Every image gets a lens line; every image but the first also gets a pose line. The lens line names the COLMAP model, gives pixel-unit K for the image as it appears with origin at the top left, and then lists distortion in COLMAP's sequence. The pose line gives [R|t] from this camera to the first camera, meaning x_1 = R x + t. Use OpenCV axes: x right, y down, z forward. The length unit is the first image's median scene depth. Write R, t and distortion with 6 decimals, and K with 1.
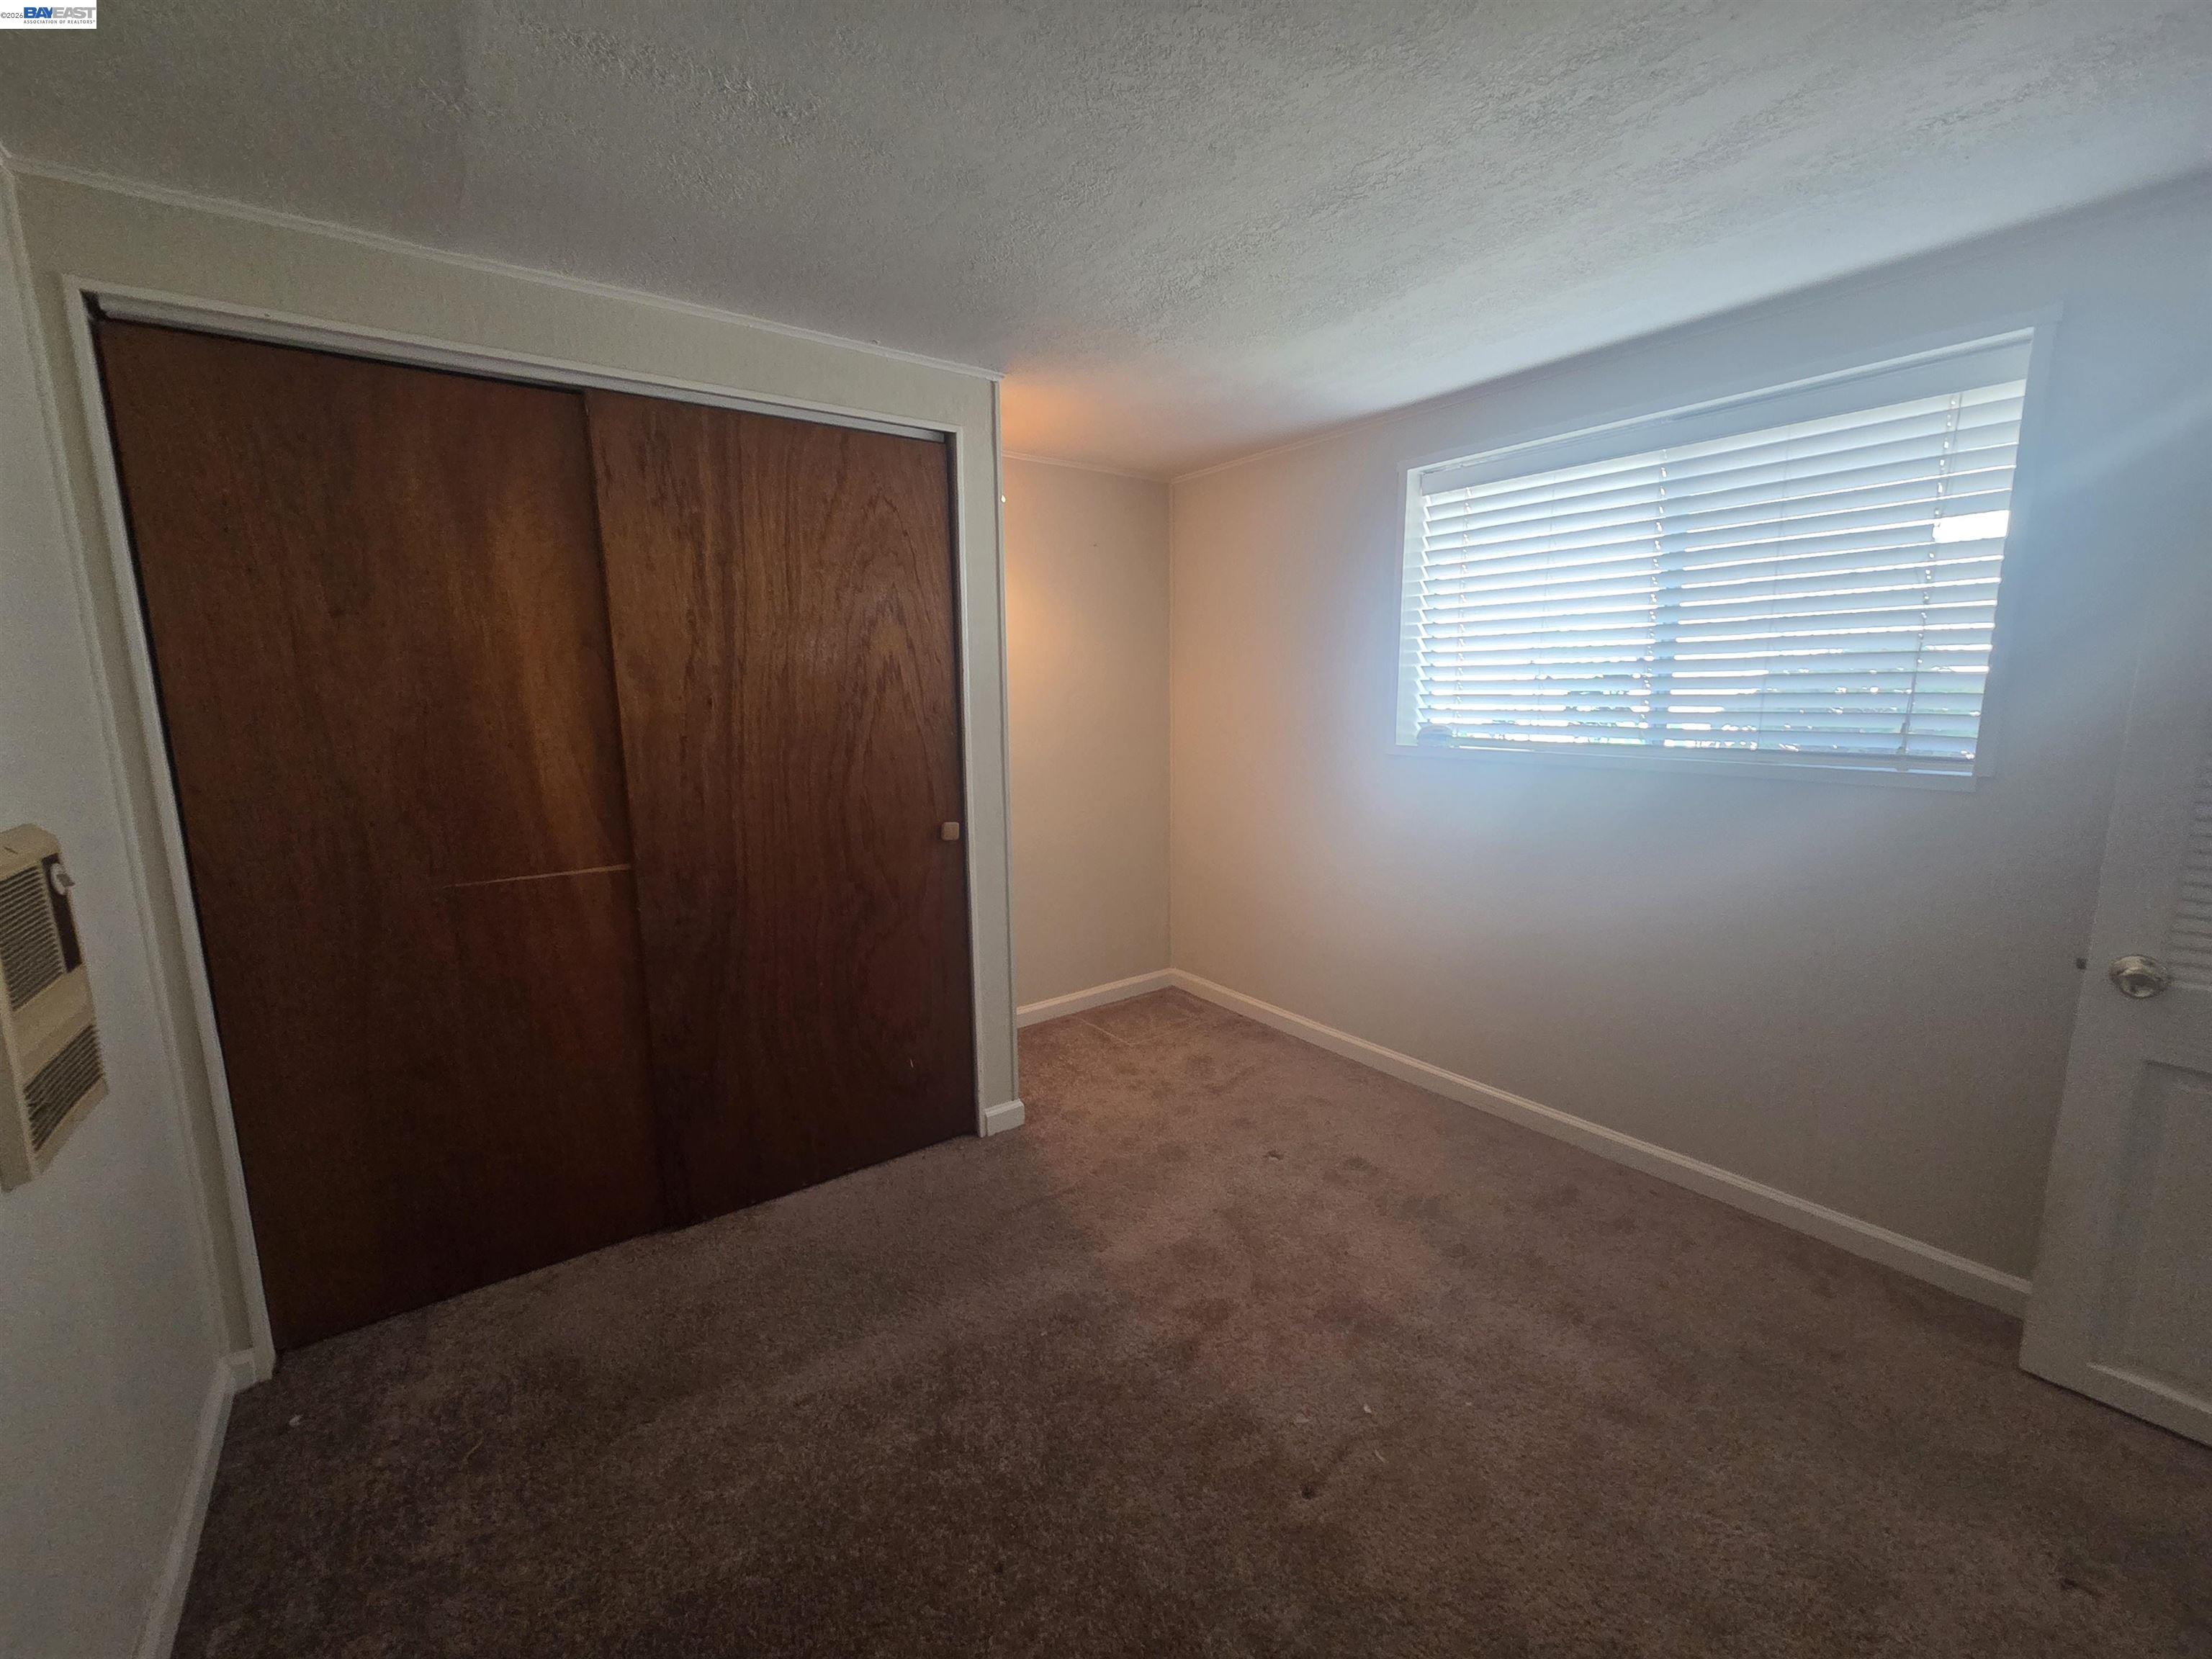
lens RADIAL K [[906.4, 0, 1113.5], [0, 906.4, 828.1], [0, 0, 1]] dist [0.001253, 0.000455]
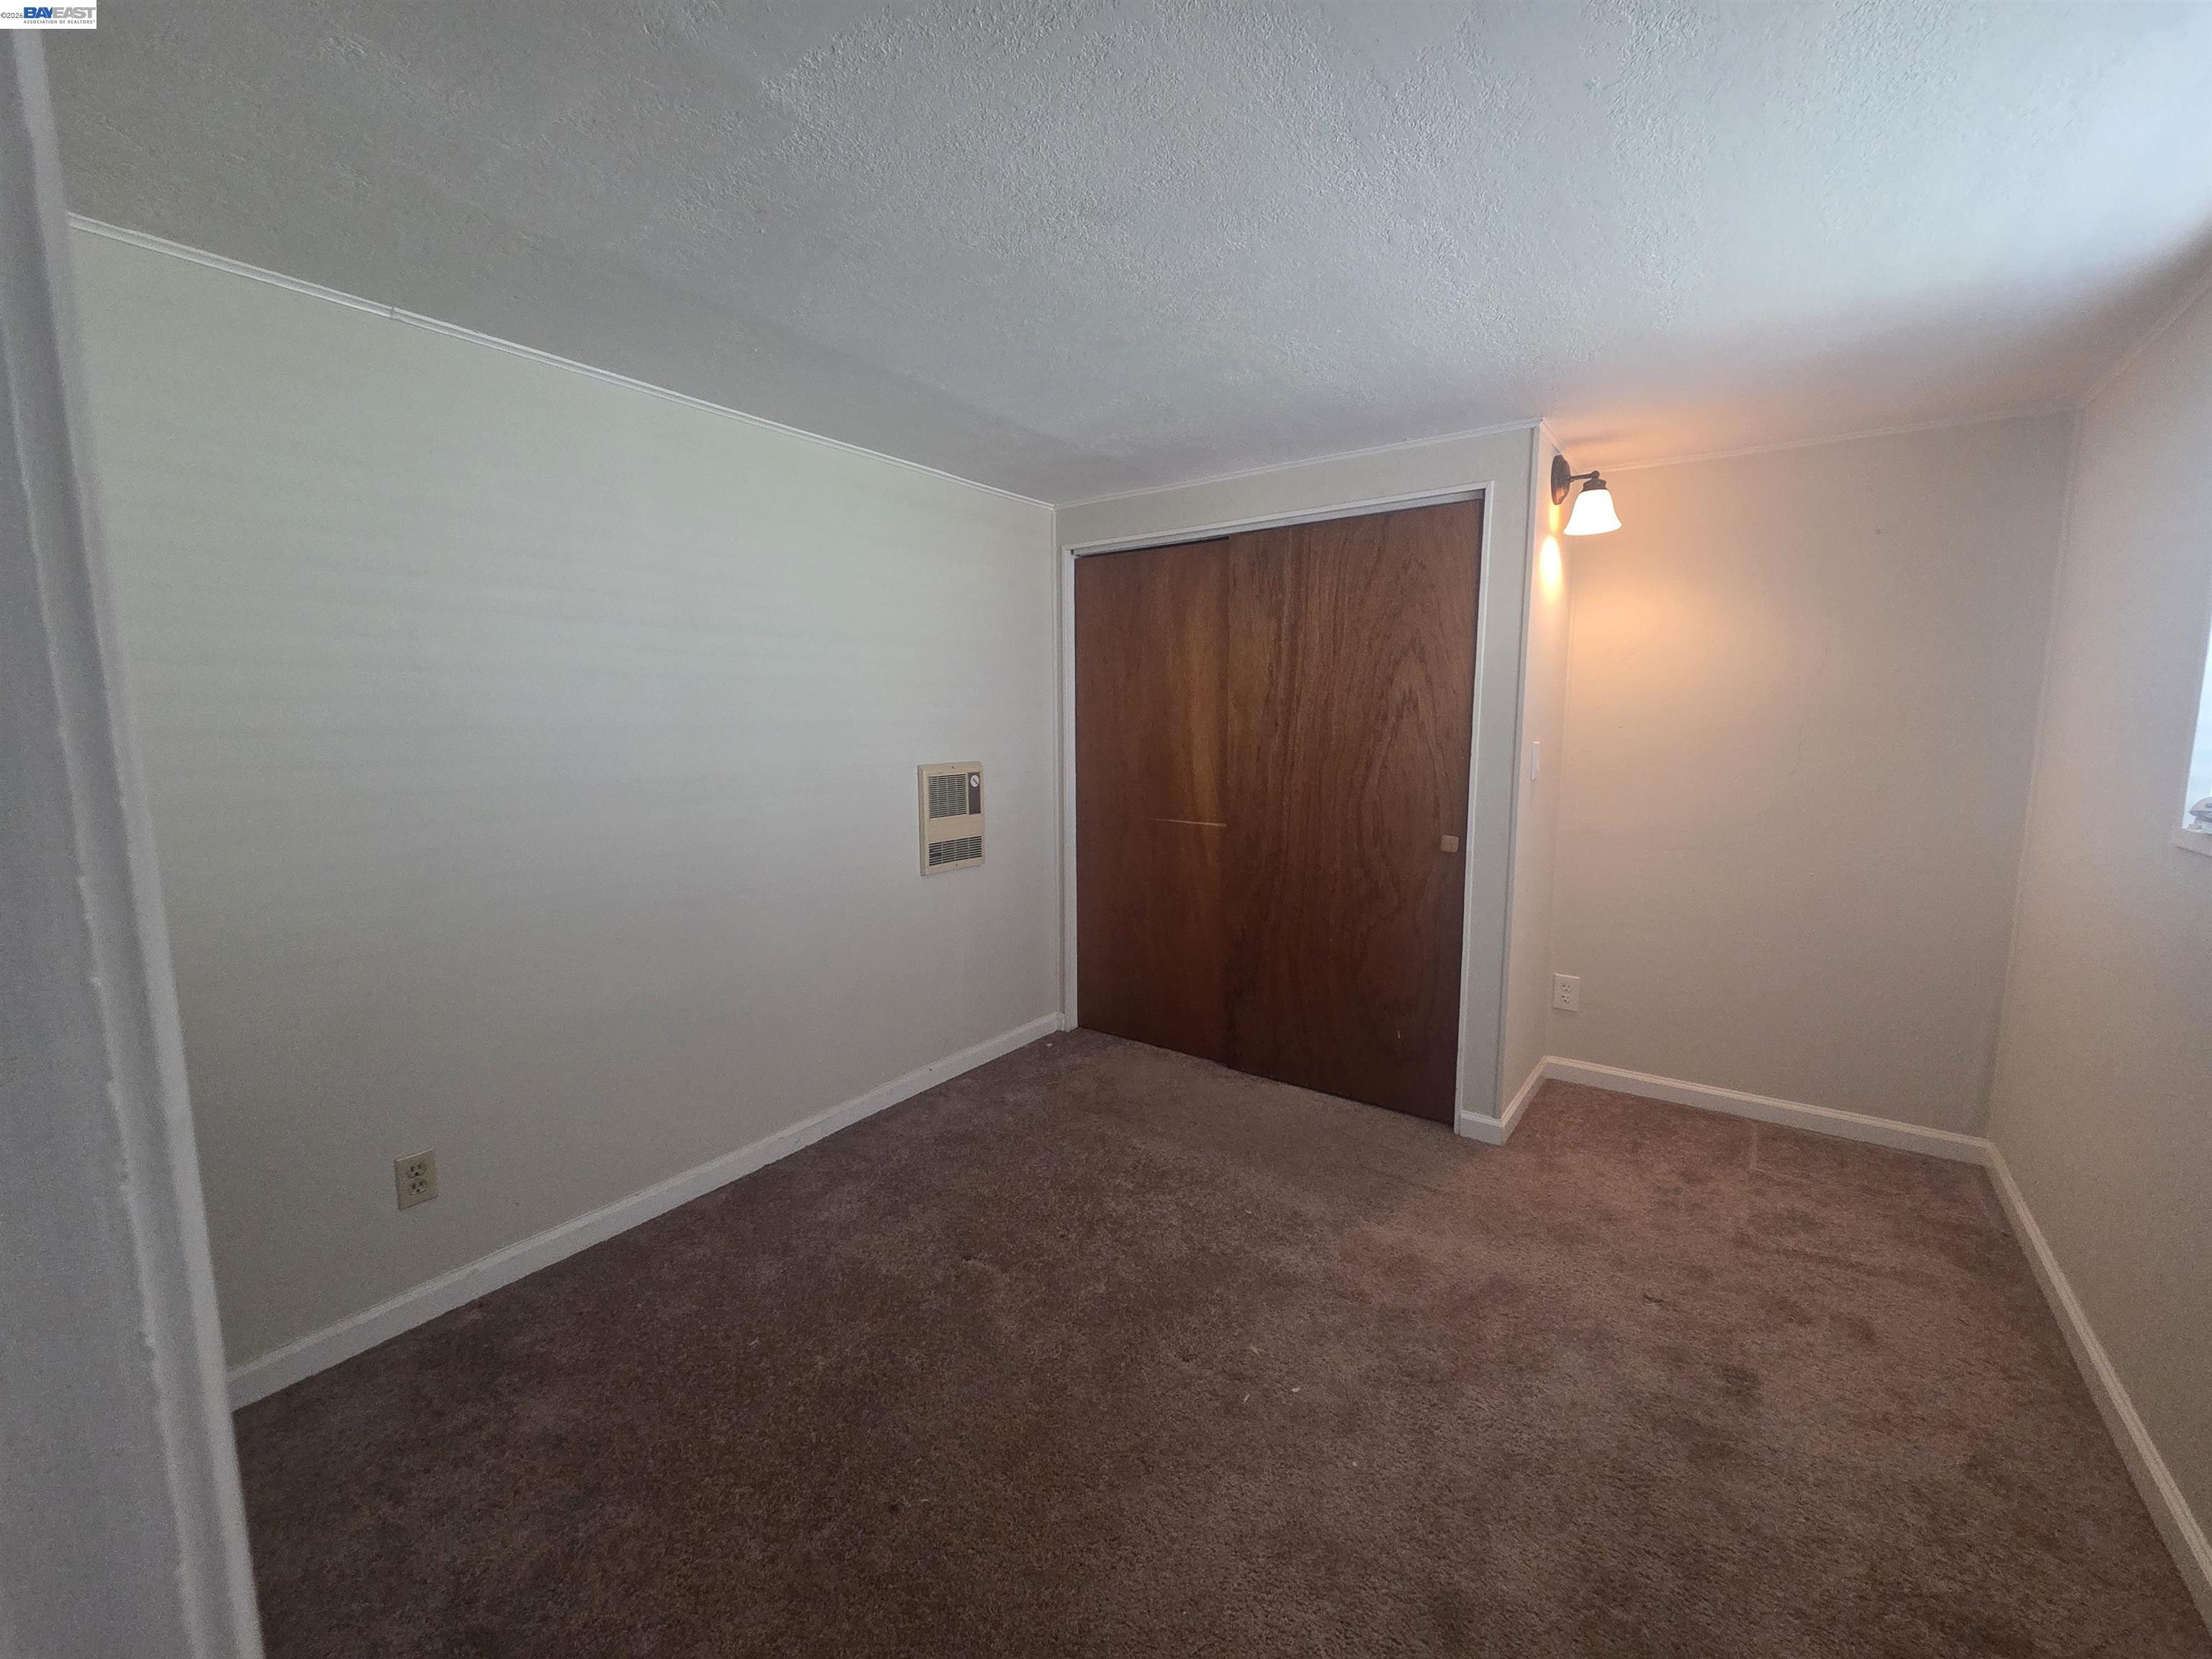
lens RADIAL K [[906.4, 0, 1099.7], [0, 906.4, 826.1], [0, 0, 1]] dist [0.001253, 0.000455]
pose [[0.297234, 0.126652, -0.946367, 0.851705], [-0.151475, 0.984866, 0.084229, -0.053635], [0.942713, 0.118315, 0.311921, 0.273930]]
